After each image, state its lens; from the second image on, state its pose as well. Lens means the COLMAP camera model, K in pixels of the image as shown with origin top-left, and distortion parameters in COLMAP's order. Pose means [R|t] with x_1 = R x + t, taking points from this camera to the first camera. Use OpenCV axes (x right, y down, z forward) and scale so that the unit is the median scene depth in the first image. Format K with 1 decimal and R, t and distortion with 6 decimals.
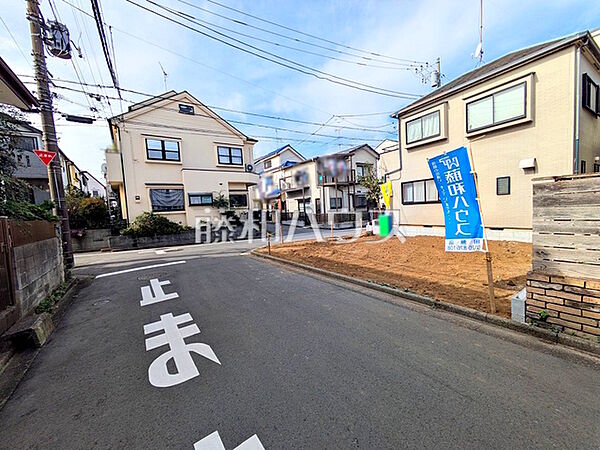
lens RADIAL K [[237.4, 0, 298.9], [0, 237.4, 225.1], [0, 0, 1]] dist [0.002514, 0.000225]
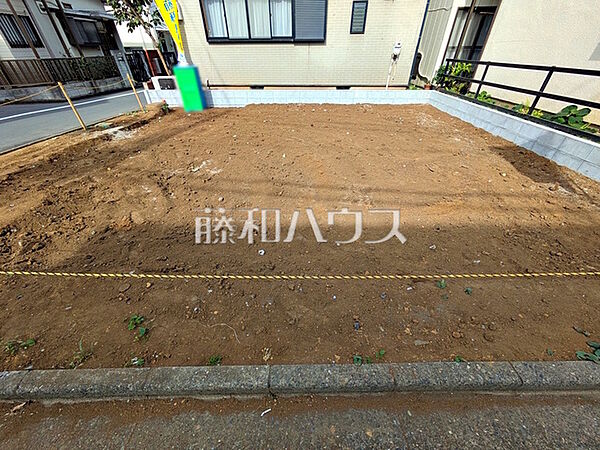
lens RADIAL K [[237.4, 0, 299.5], [0, 237.4, 224.6], [0, 0, 1]] dist [0.002514, 0.000225]
pose [[0.569995, -0.447689, 0.688970, -0.006796], [0.030551, 0.849491, 0.526718, -0.014605], [-0.821080, -0.279178, 0.497883, 0.464783]]
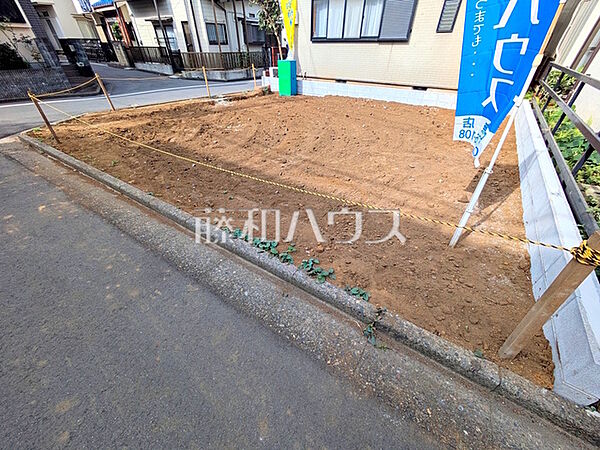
lens RADIAL K [[237.4, 0, 298.4], [0, 237.4, 223.8], [0, 0, 1]] dist [0.002514, 0.000225]
pose [[0.930916, -0.168618, 0.323980, 0.103769], [-0.030902, 0.847507, 0.529884, -0.006743], [-0.363924, -0.503289, 0.783747, 0.242877]]
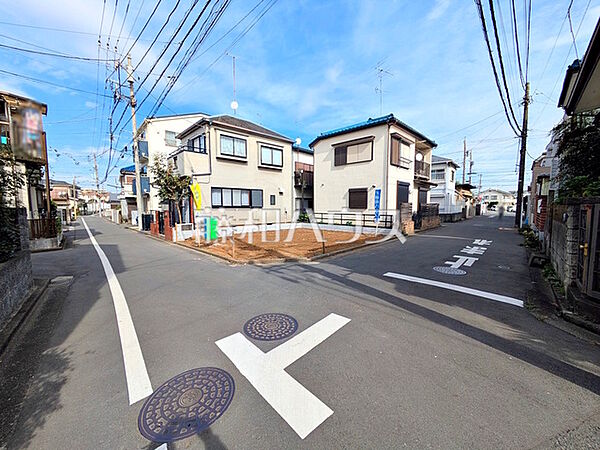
lens RADIAL K [[237.4, 0, 302.2], [0, 237.4, 223.8], [0, 0, 1]] dist [0.002514, 0.000225]
pose [[-0.208119, -0.011591, 0.978035, -0.713788], [0.083143, 0.996101, 0.029497, -0.014861], [-0.974563, 0.087455, -0.206343, 0.878555]]
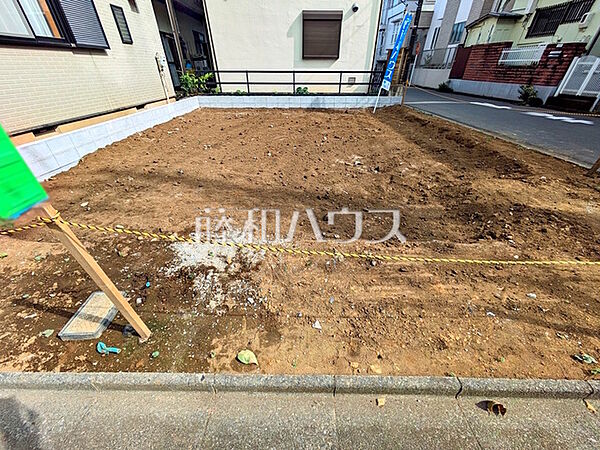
lens RADIAL K [[237.4, 0, 304.1], [0, 237.4, 219.4], [0, 0, 1]] dist [0.002514, 0.000225]
pose [[-0.853397, -0.230345, 0.467606, 0.051377], [0.090096, 0.818382, 0.567568, -0.047968], [-0.513417, 0.526490, -0.677651, 1.076131]]
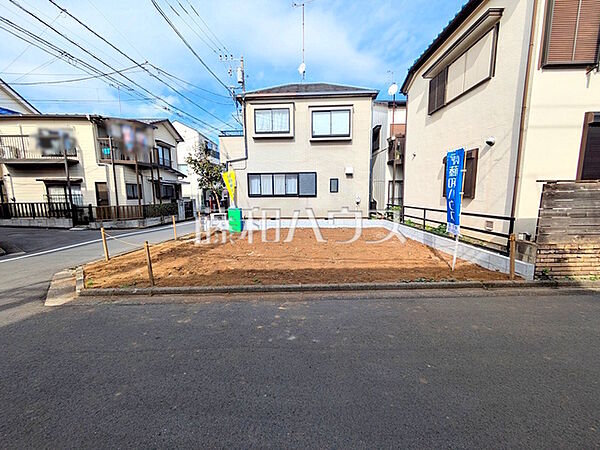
lens RADIAL K [[237.4, 0, 299.4], [0, 237.4, 224.4], [0, 0, 1]] dist [0.002514, 0.000225]
pose [[0.562916, -0.050586, 0.824965, -0.242481], [0.034958, 0.998689, 0.037385, -0.006527], [-0.825775, 0.007794, 0.563946, 0.323210]]
